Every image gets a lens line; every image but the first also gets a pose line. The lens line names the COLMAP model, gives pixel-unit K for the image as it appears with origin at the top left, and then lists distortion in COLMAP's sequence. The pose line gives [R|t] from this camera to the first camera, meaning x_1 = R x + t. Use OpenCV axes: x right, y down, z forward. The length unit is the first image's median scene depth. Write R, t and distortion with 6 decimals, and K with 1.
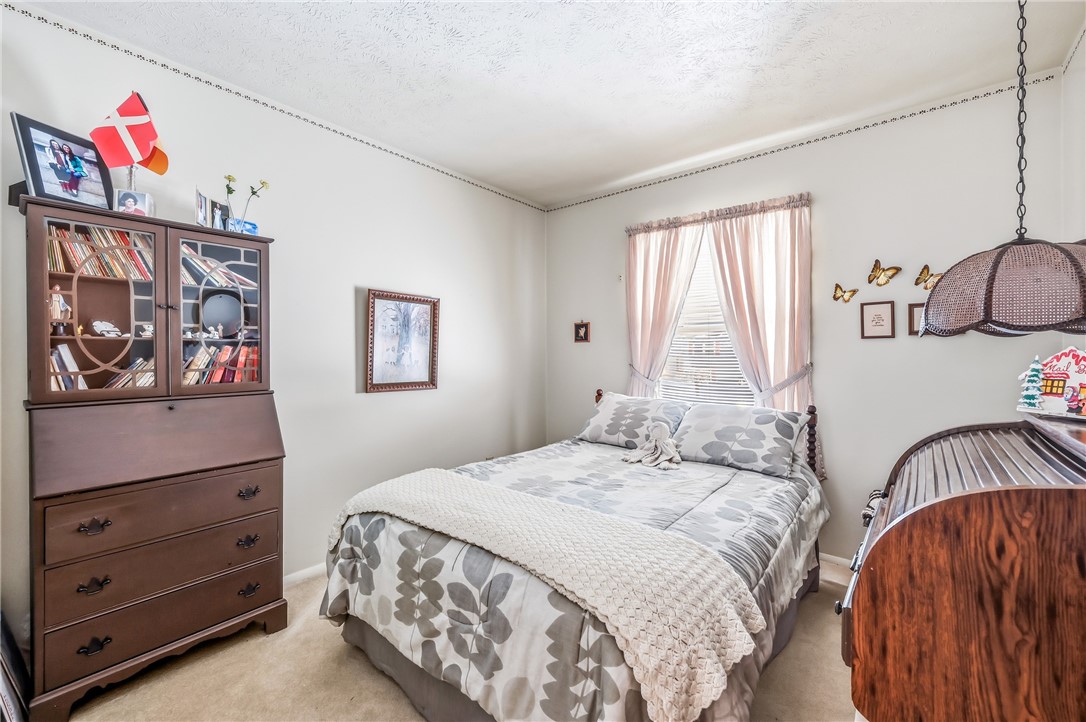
lens RADIAL K [[441.3, 0, 551.9], [0, 441.3, 356.8], [0, 0, 1]] dist [-0.002744, 0.000182]
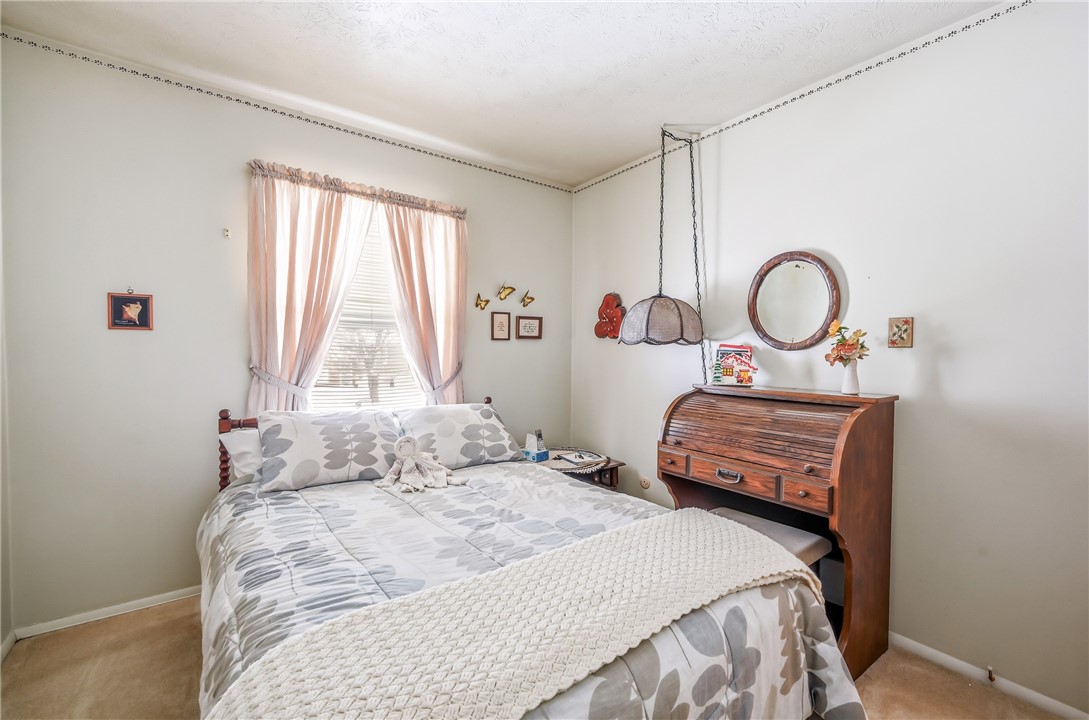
lens RADIAL K [[442.5, 0, 553.5], [0, 442.5, 360.5], [0, 0, 1]] dist [-0.002744, 0.000182]
pose [[0.259568, -0.022932, 0.965453, -0.498480], [-0.003792, 0.999686, 0.024765, -0.015898], [-0.965718, -0.010089, 0.259399, 0.533906]]
